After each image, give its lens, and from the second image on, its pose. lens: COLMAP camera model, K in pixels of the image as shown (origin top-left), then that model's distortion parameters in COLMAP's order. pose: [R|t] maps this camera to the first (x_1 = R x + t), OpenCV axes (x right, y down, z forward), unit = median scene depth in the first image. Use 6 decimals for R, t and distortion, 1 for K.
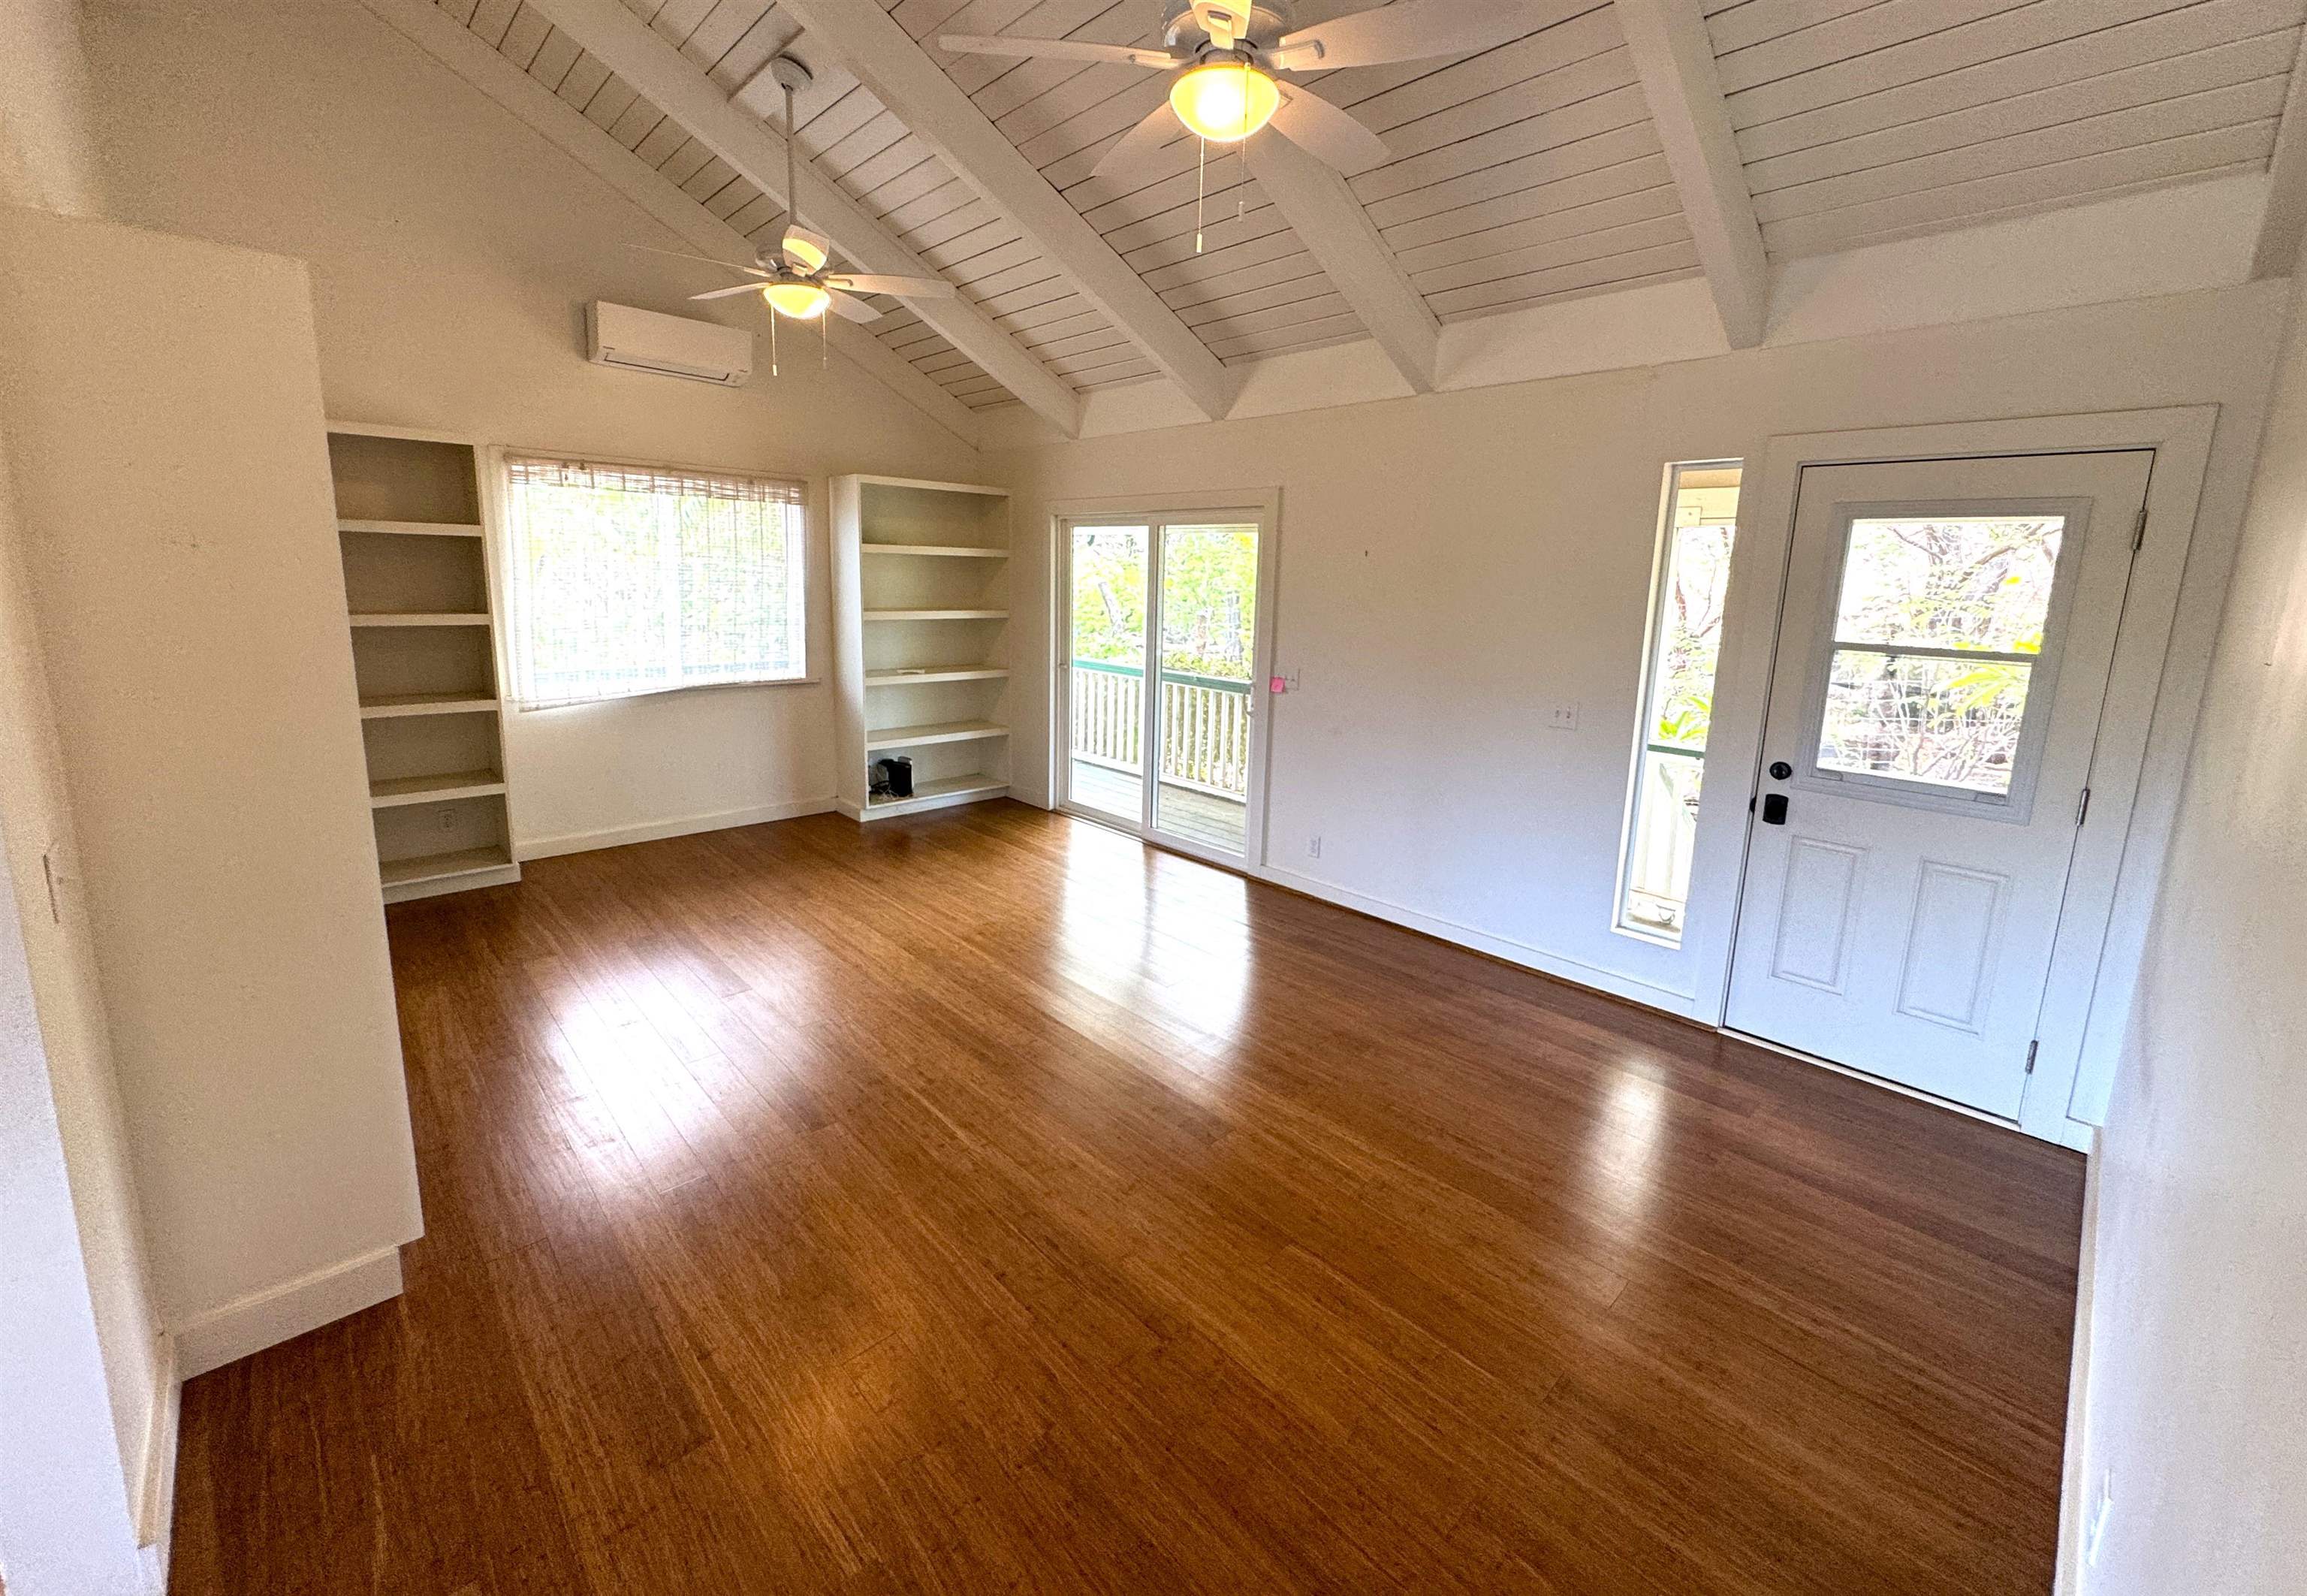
lens RADIAL K [[926.9, 0, 1152.2], [0, 926.9, 725.6], [0, 0, 1]] dist [-0.002327, -0.000183]
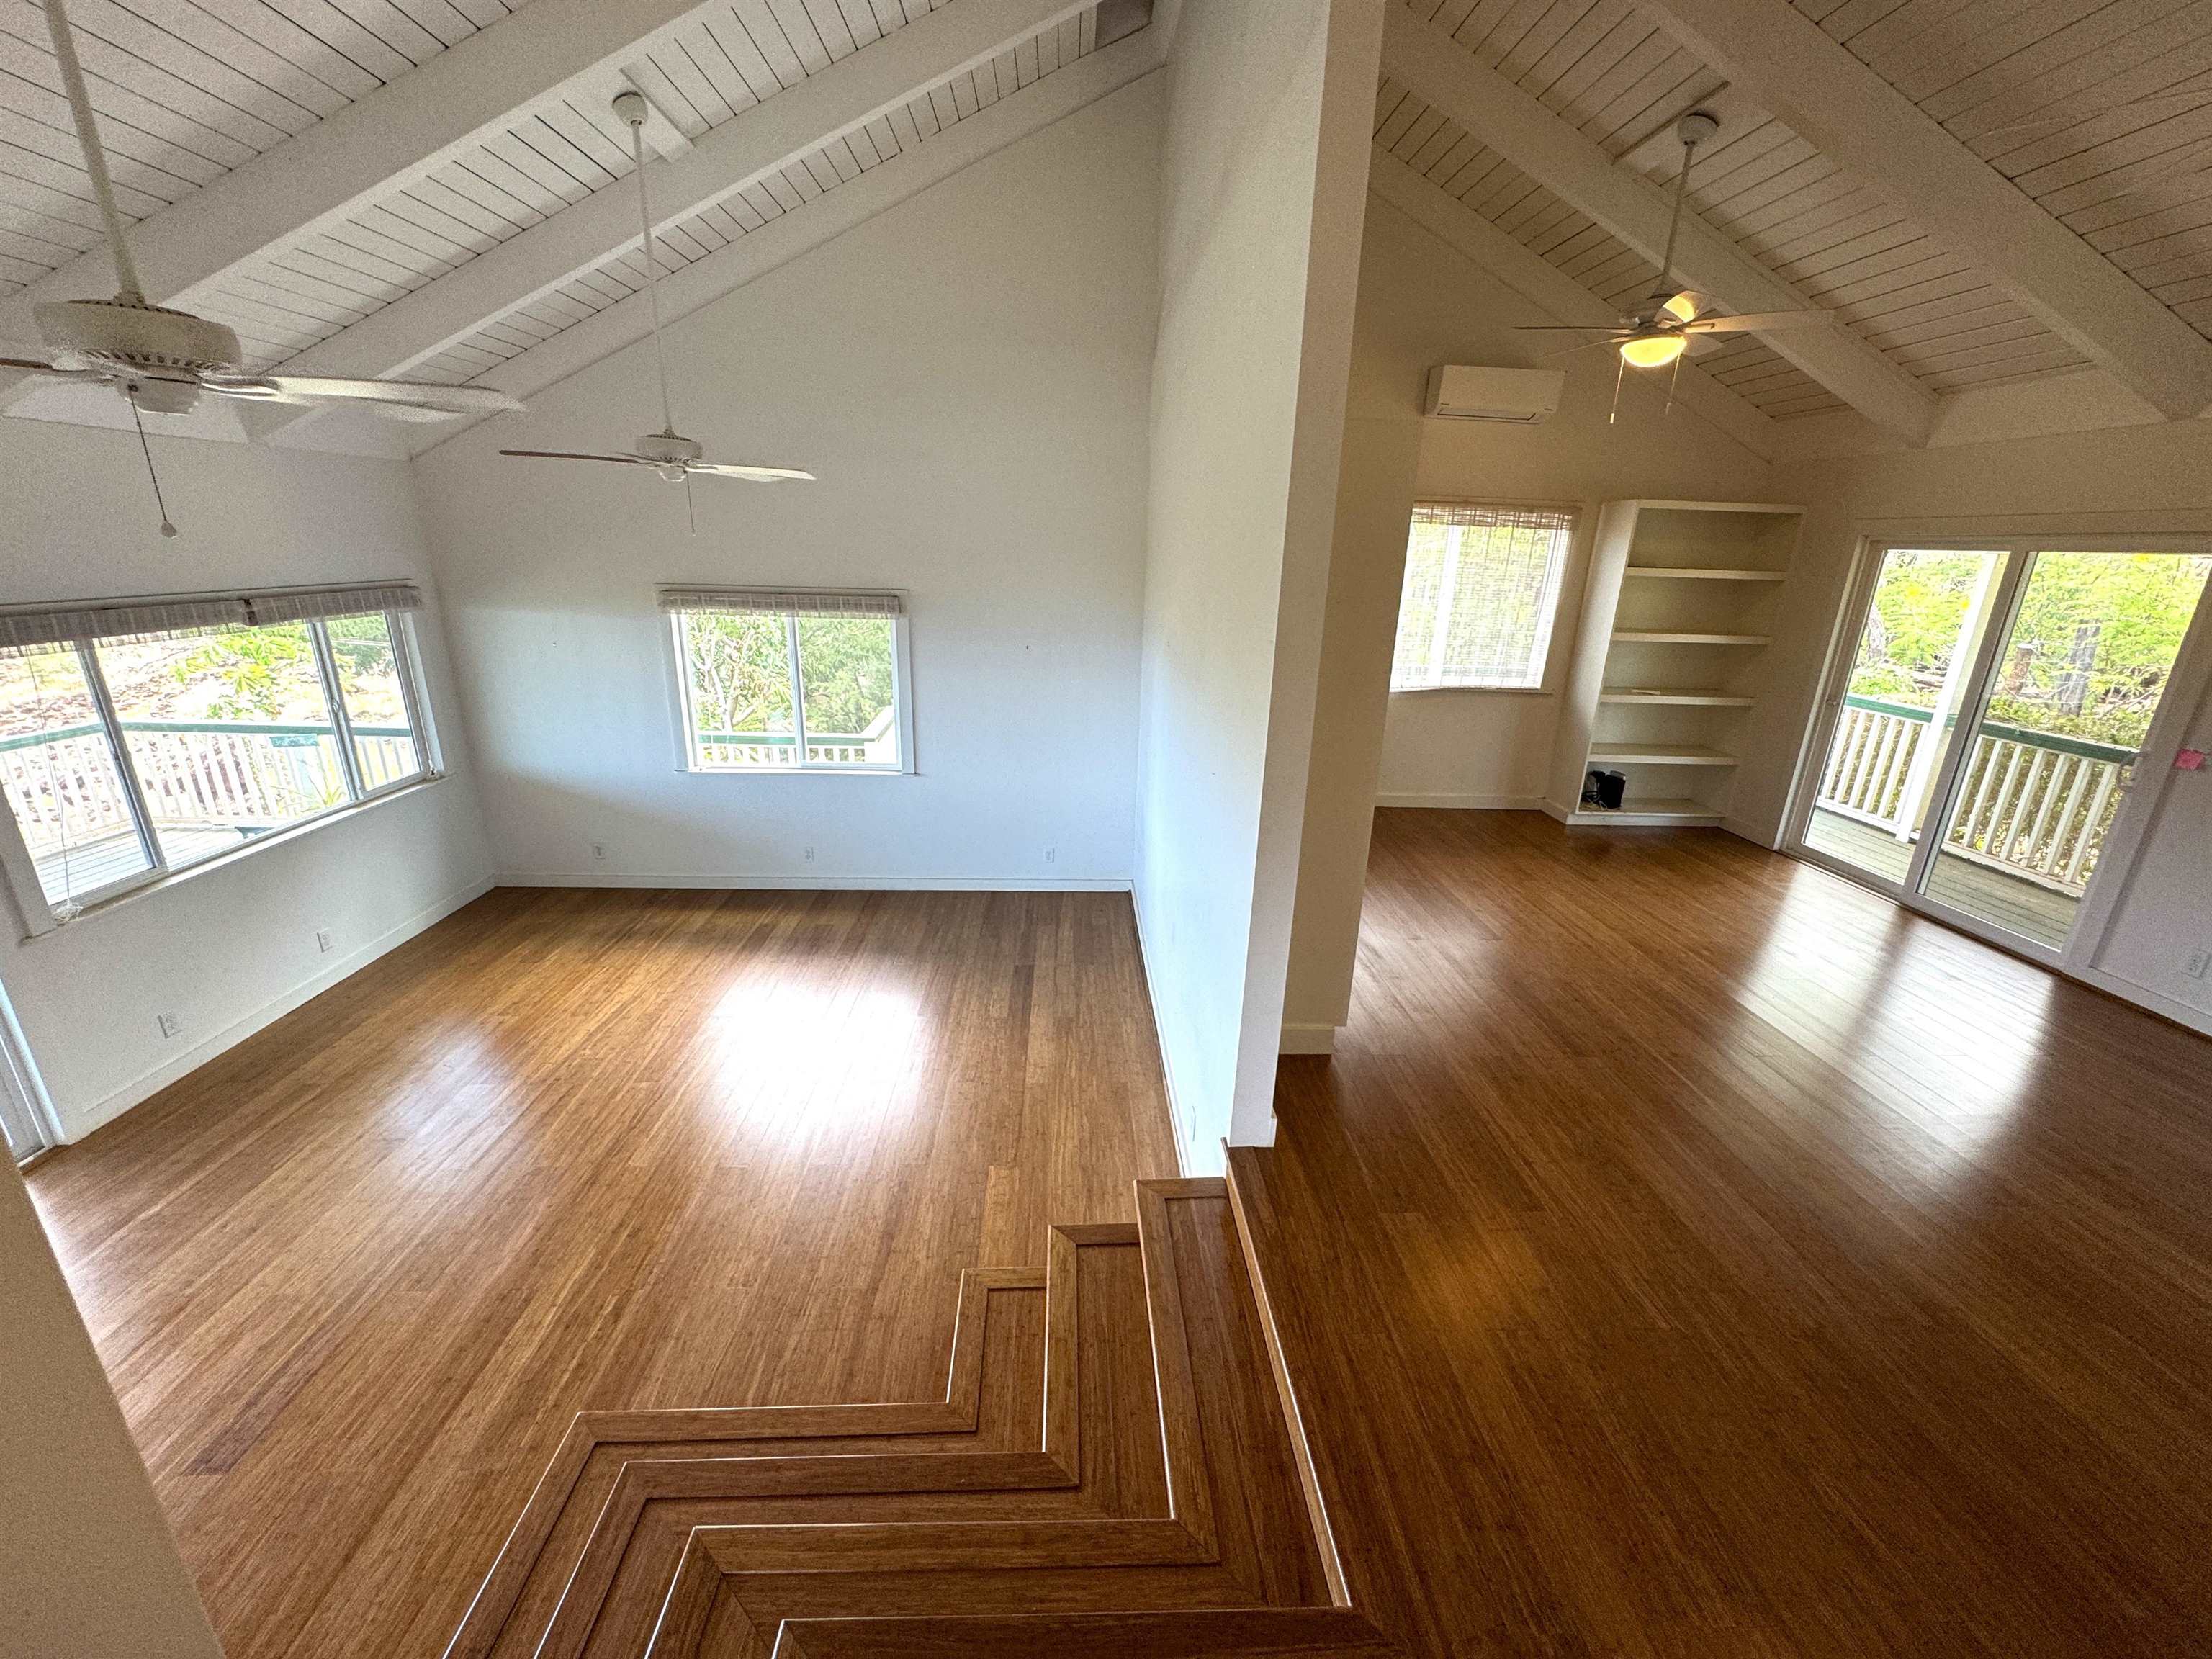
lens RADIAL K [[884.2, 0, 1106.8], [0, 884.2, 826.1], [0, 0, 1]] dist [-0.005255, 0.000941]
pose [[0.752689, 0.195172, -0.628782, -0.071251], [-0.118445, 0.979610, 0.162282, 0.000369], [0.647634, -0.047672, 0.760459, -0.168927]]
